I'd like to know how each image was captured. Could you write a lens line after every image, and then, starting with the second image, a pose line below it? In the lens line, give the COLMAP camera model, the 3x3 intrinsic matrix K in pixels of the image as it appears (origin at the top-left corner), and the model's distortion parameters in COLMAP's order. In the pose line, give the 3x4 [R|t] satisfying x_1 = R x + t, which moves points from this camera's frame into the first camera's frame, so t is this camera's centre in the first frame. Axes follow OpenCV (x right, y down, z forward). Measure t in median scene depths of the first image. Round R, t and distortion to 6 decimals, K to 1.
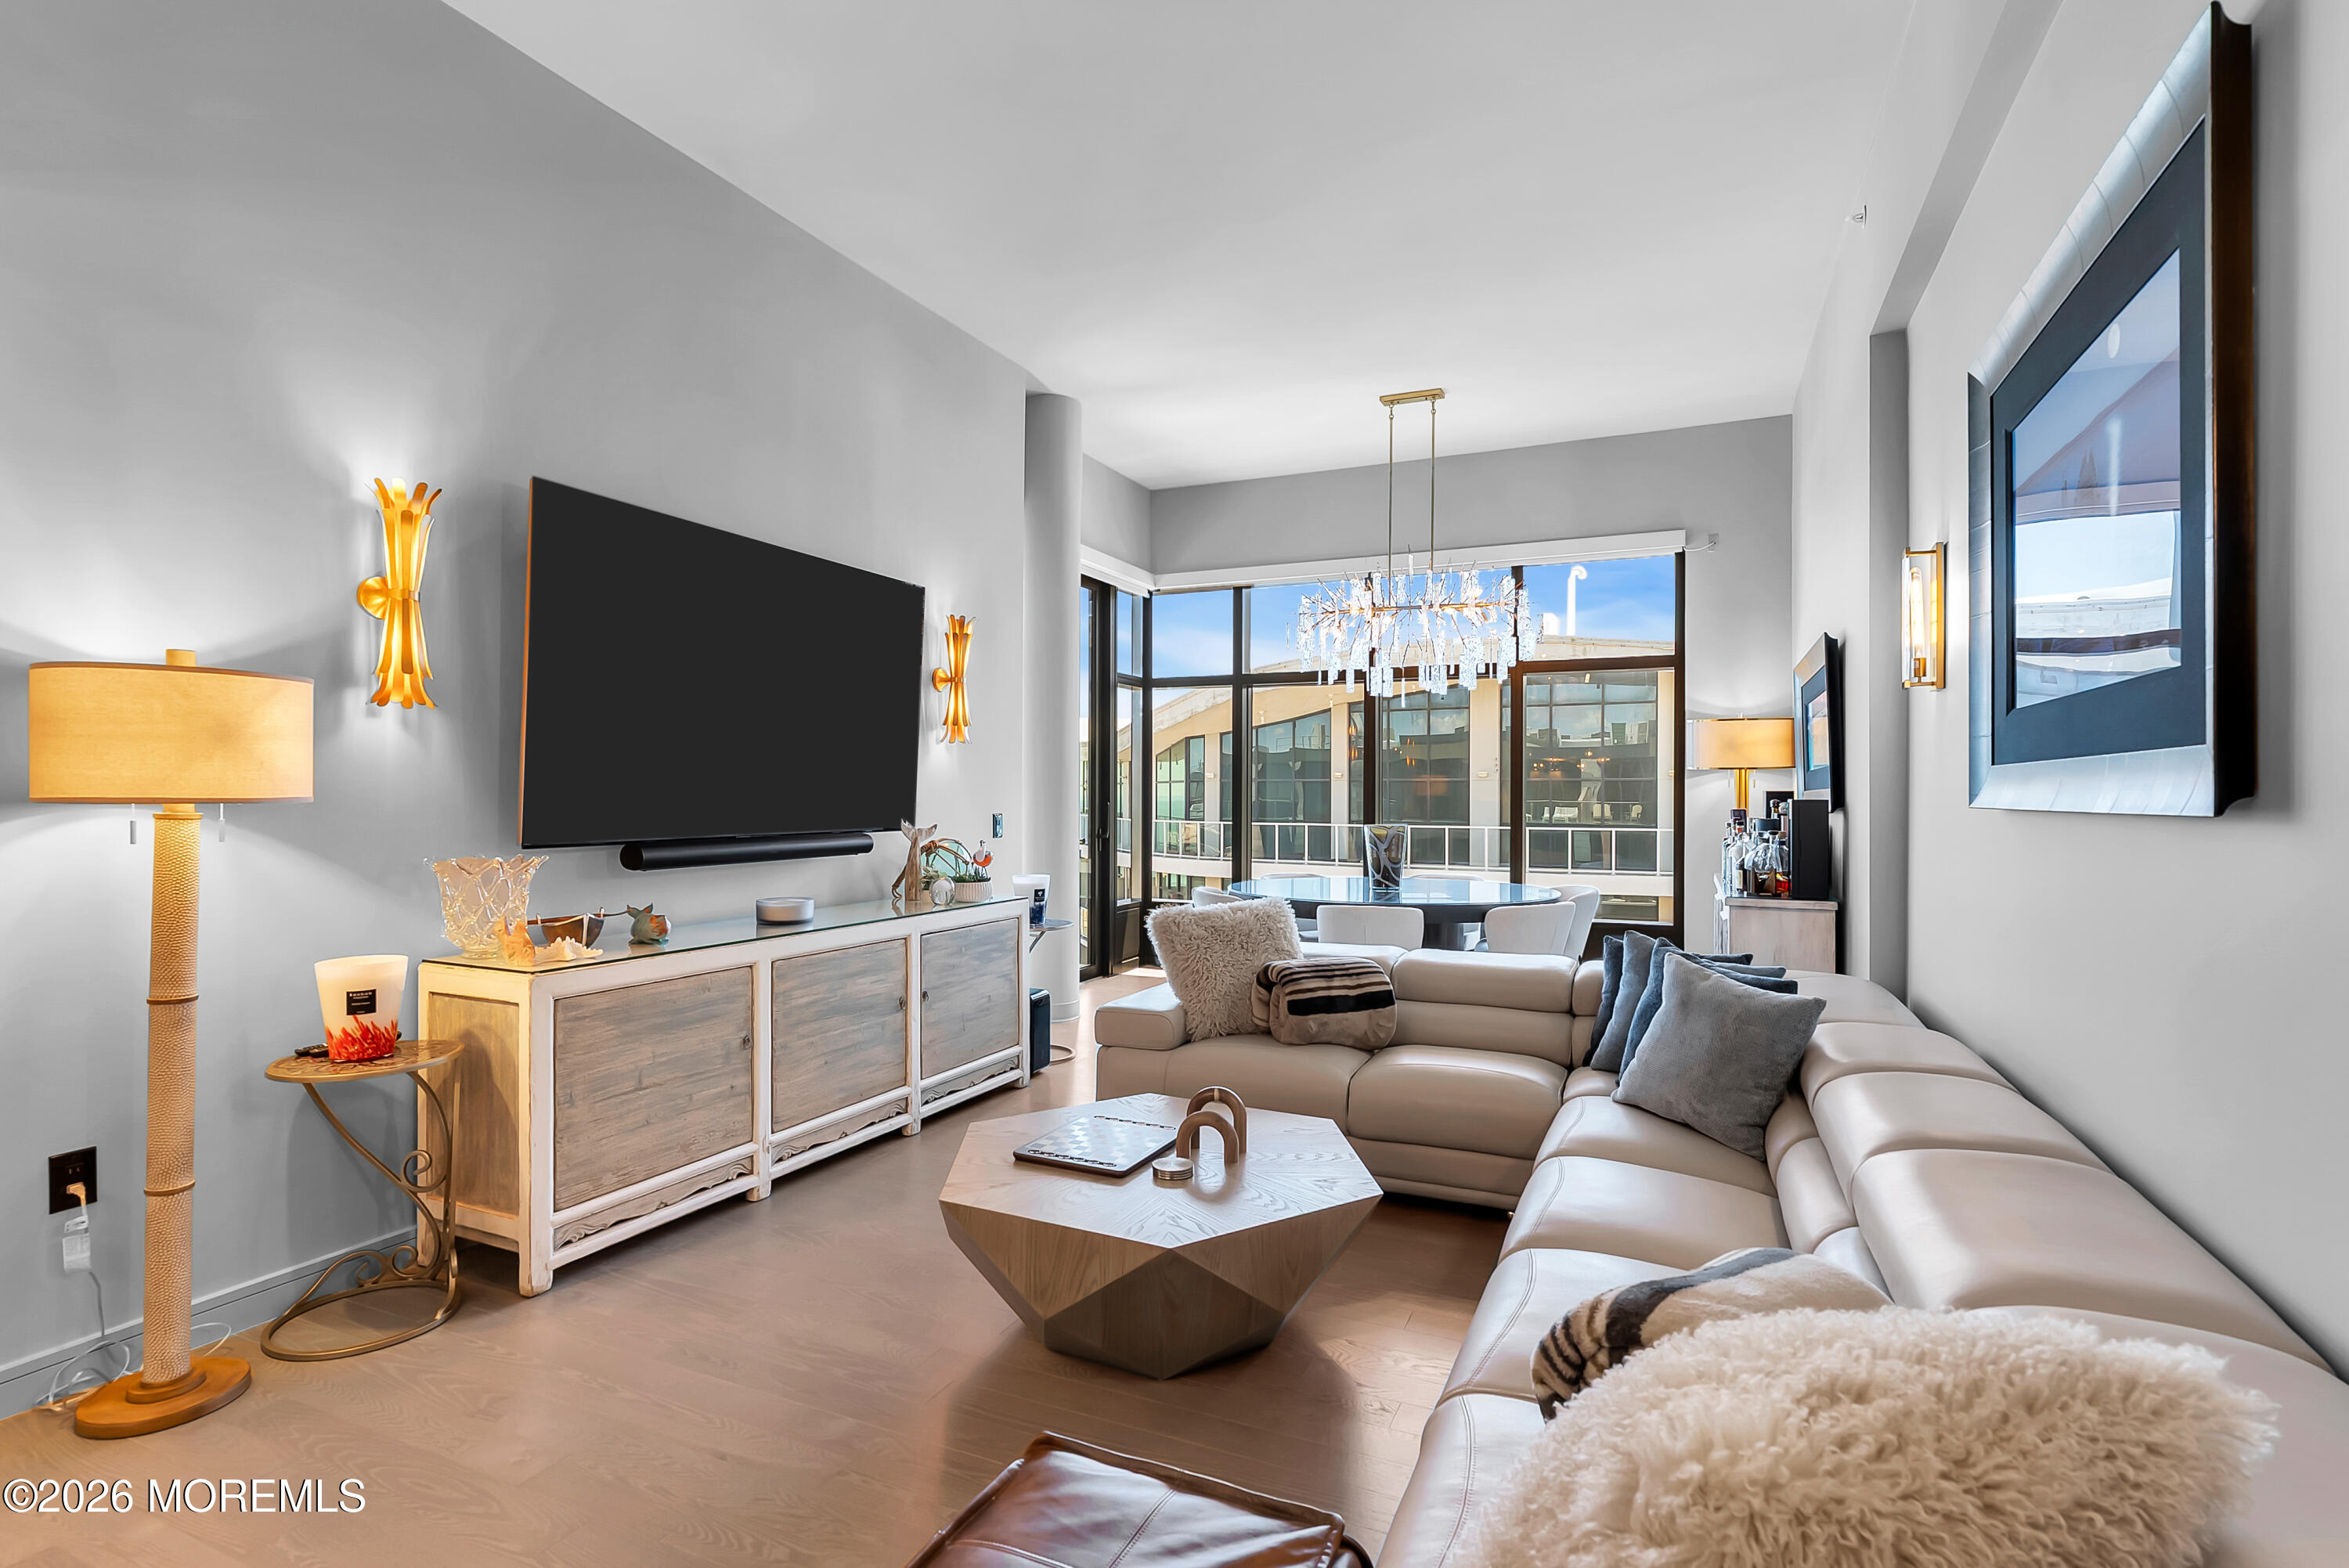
lens RADIAL K [[1133.5, 0, 1167.6], [0, 1133.5, 789.0], [0, 0, 1]] dist [-0.002289, -0.000262]
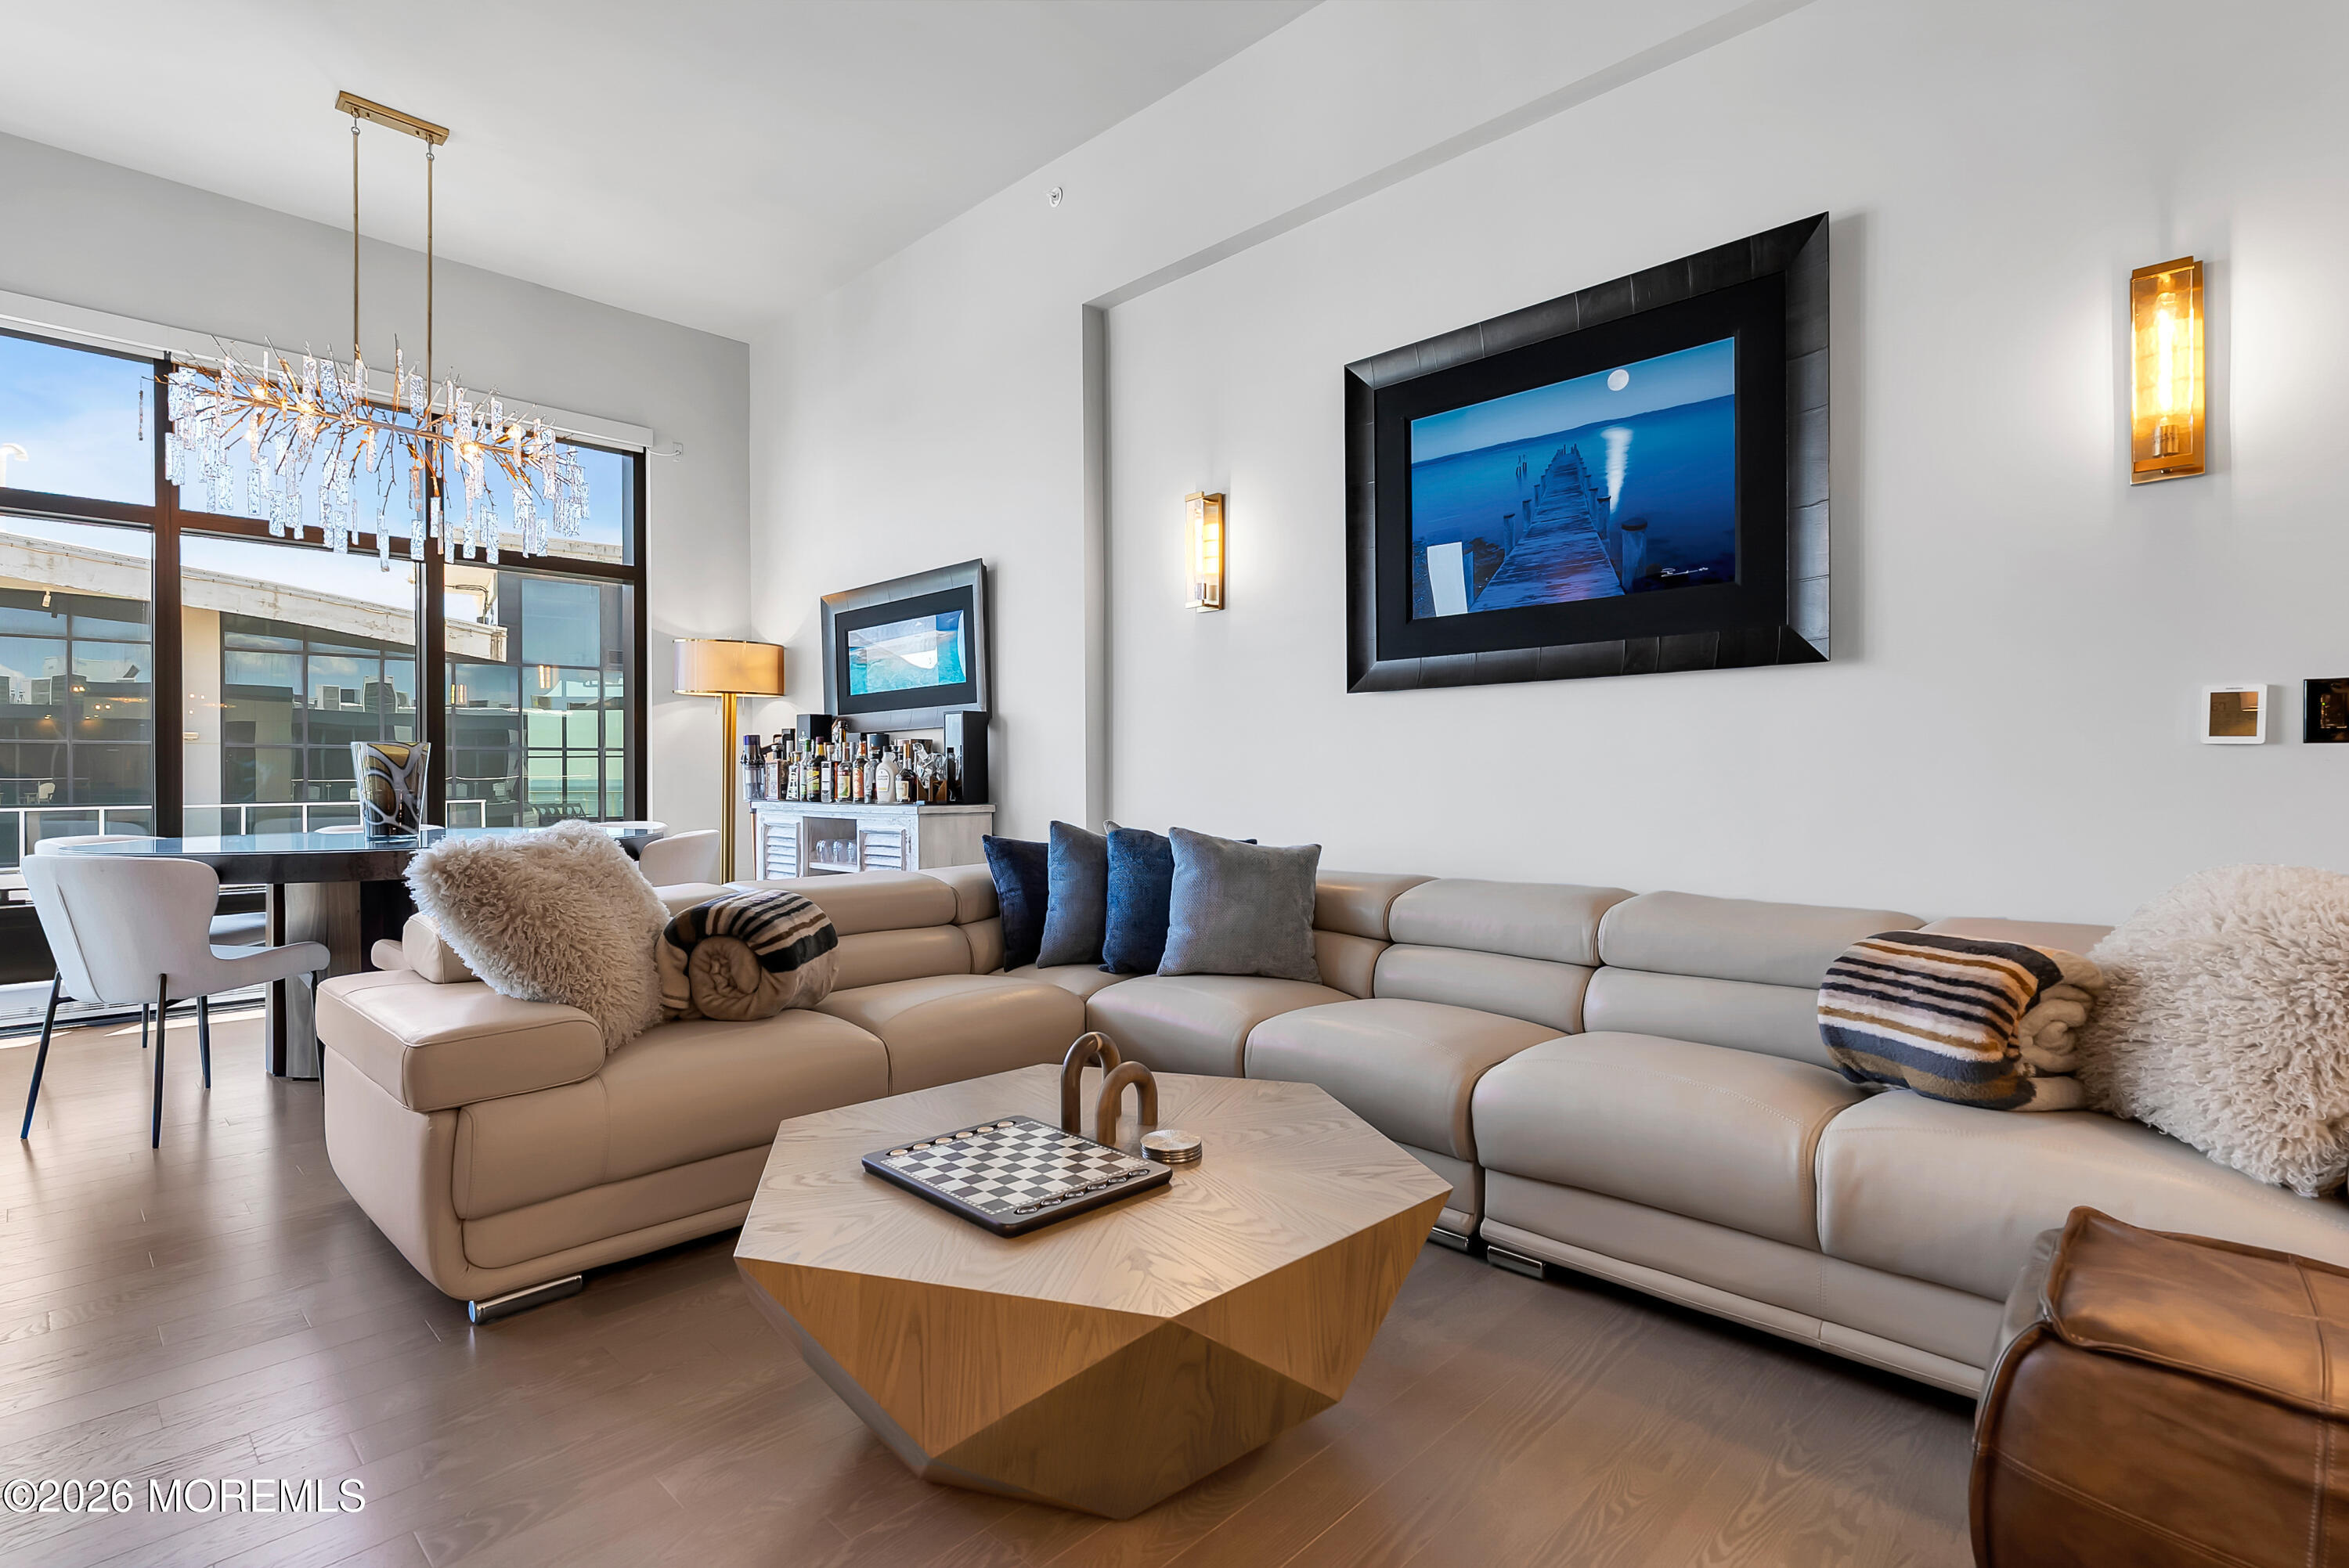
lens RADIAL K [[1121.9, 0, 1178.3], [0, 1121.9, 777.0], [0, 0, 1]] dist [-0.000768, -0.000232]
pose [[0.334871, -0.005443, 0.942248, -0.372034], [0.000280, 0.999984, 0.005677, 0.066051], [-0.942264, -0.001637, 0.334867, 0.462915]]
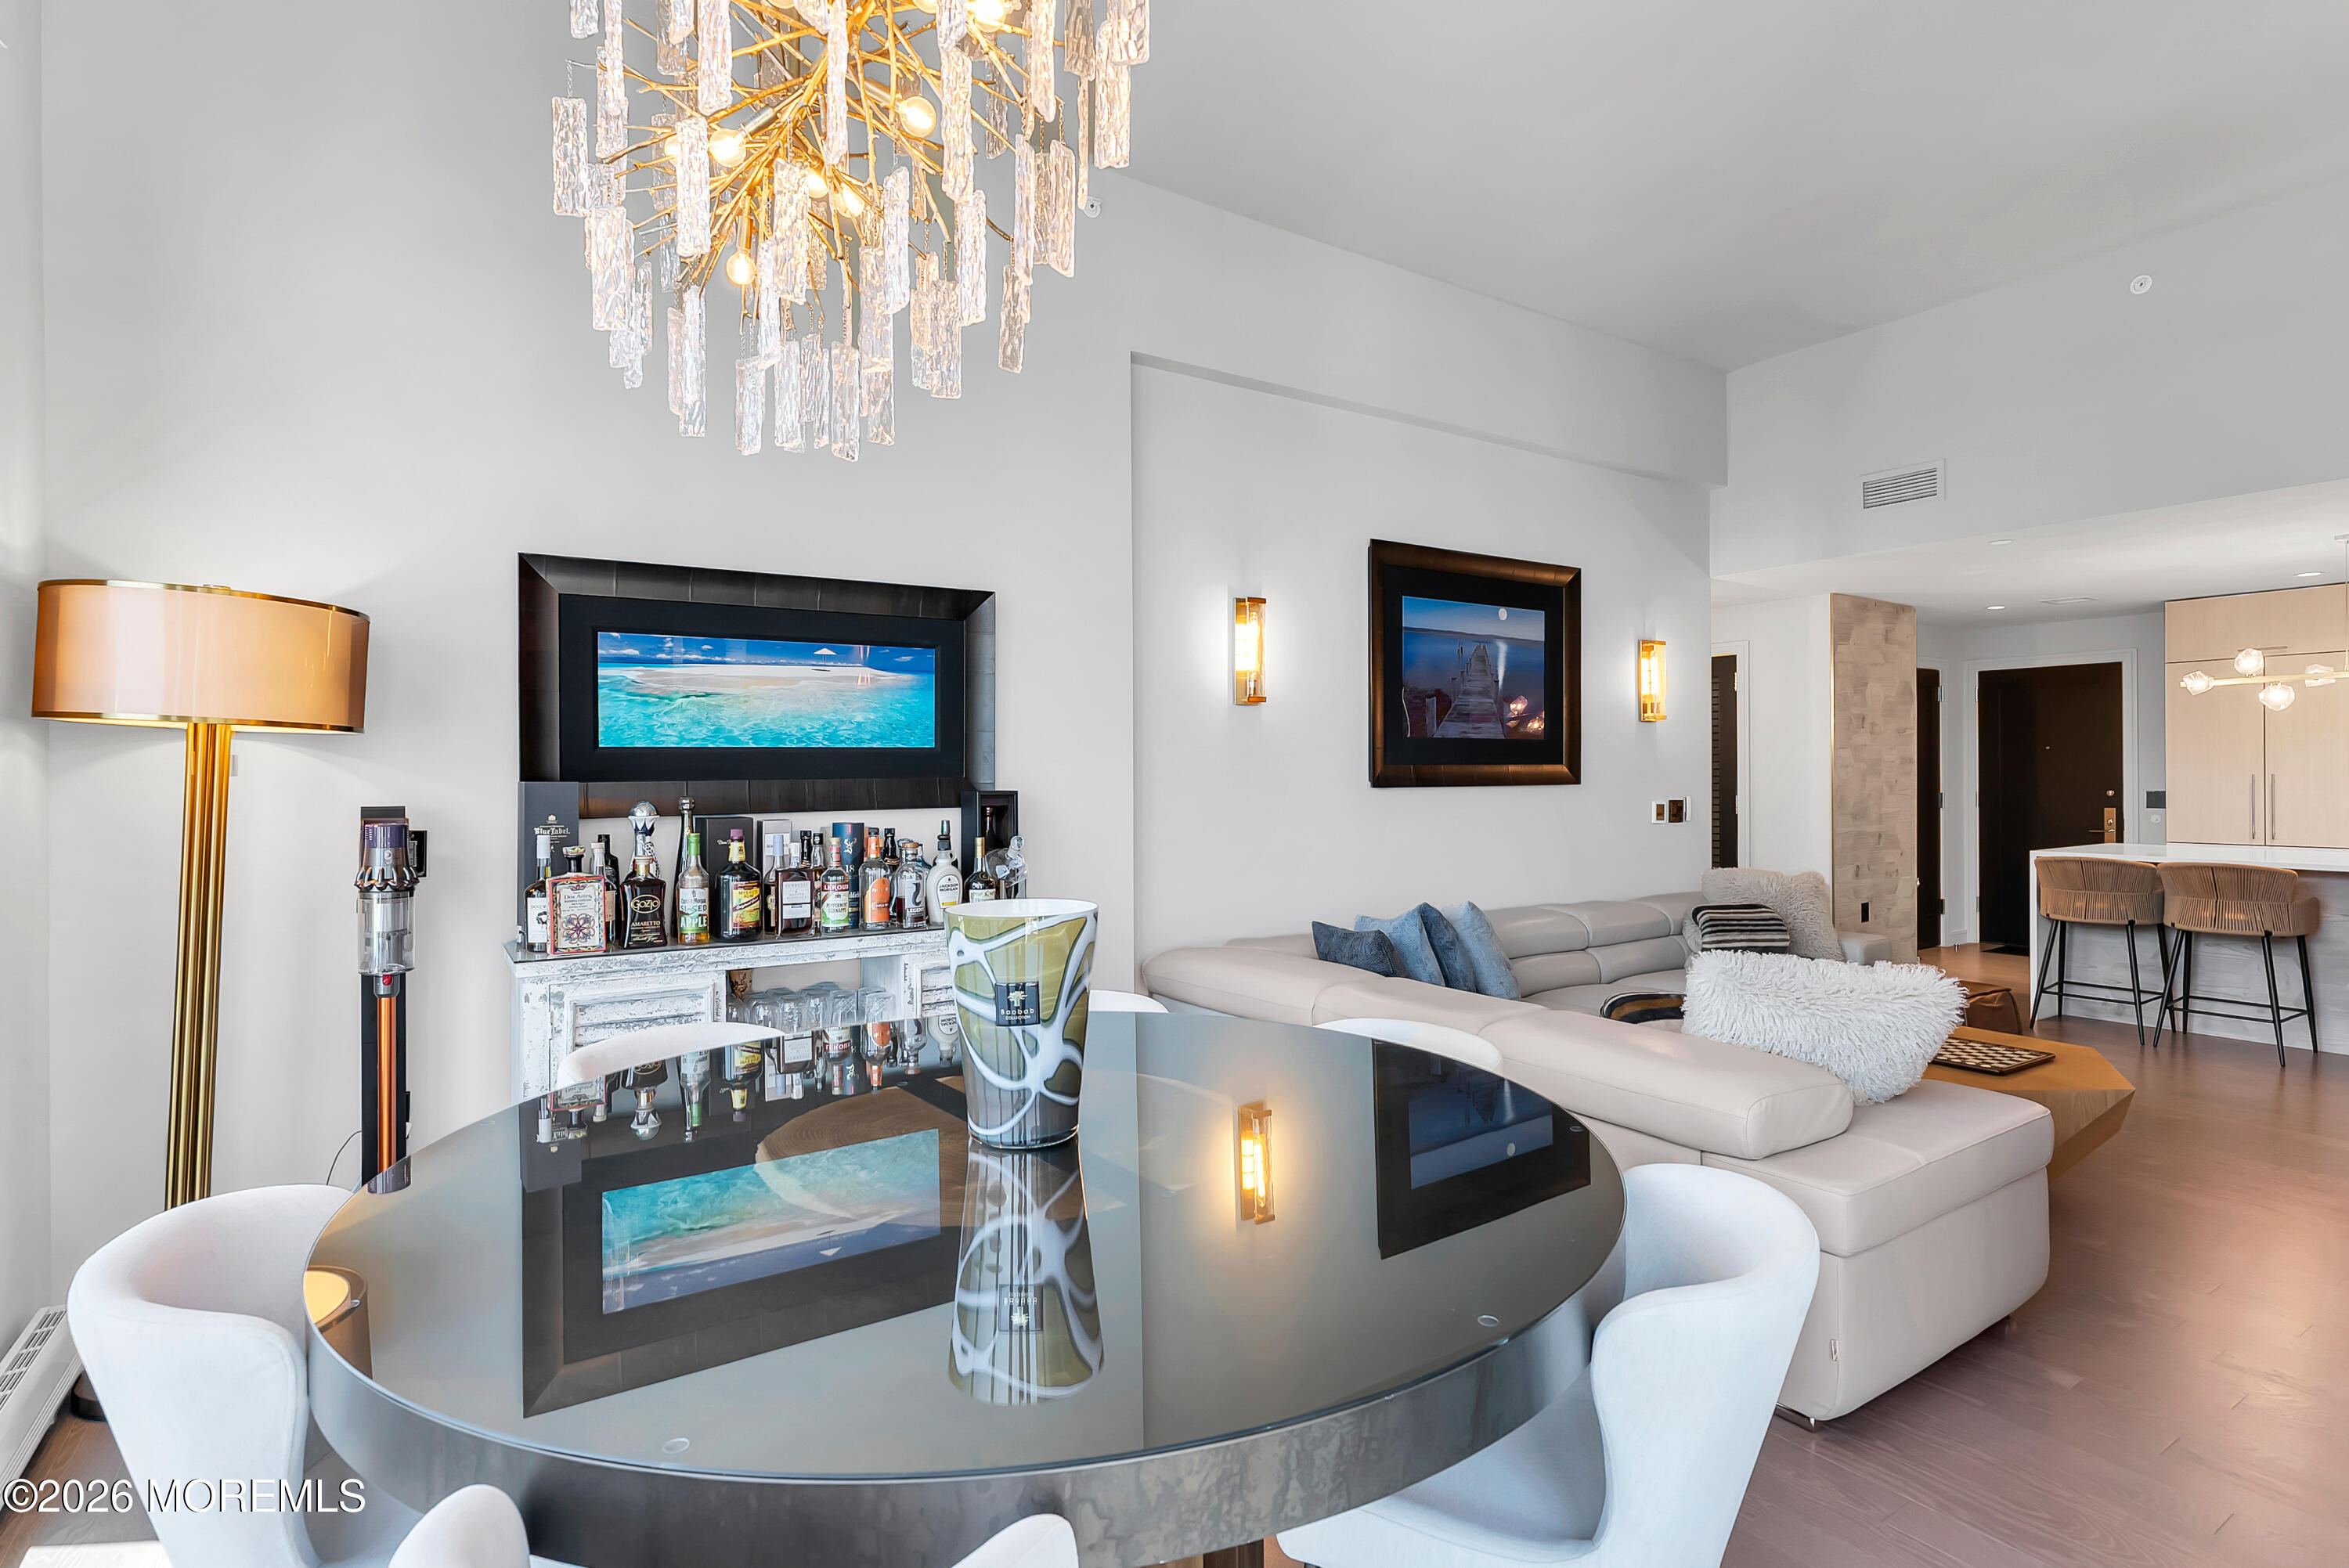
lens RADIAL K [[1157.2, 0, 1165.3], [0, 1157.2, 771.7], [0, 0, 1]] dist [0.000296, 0.000117]
pose [[-0.844276, 0.001935, 0.535905, 0.009131], [0.000019, 0.999994, -0.003581, -0.001274], [-0.535908, -0.003013, -0.844271, 1.658780]]
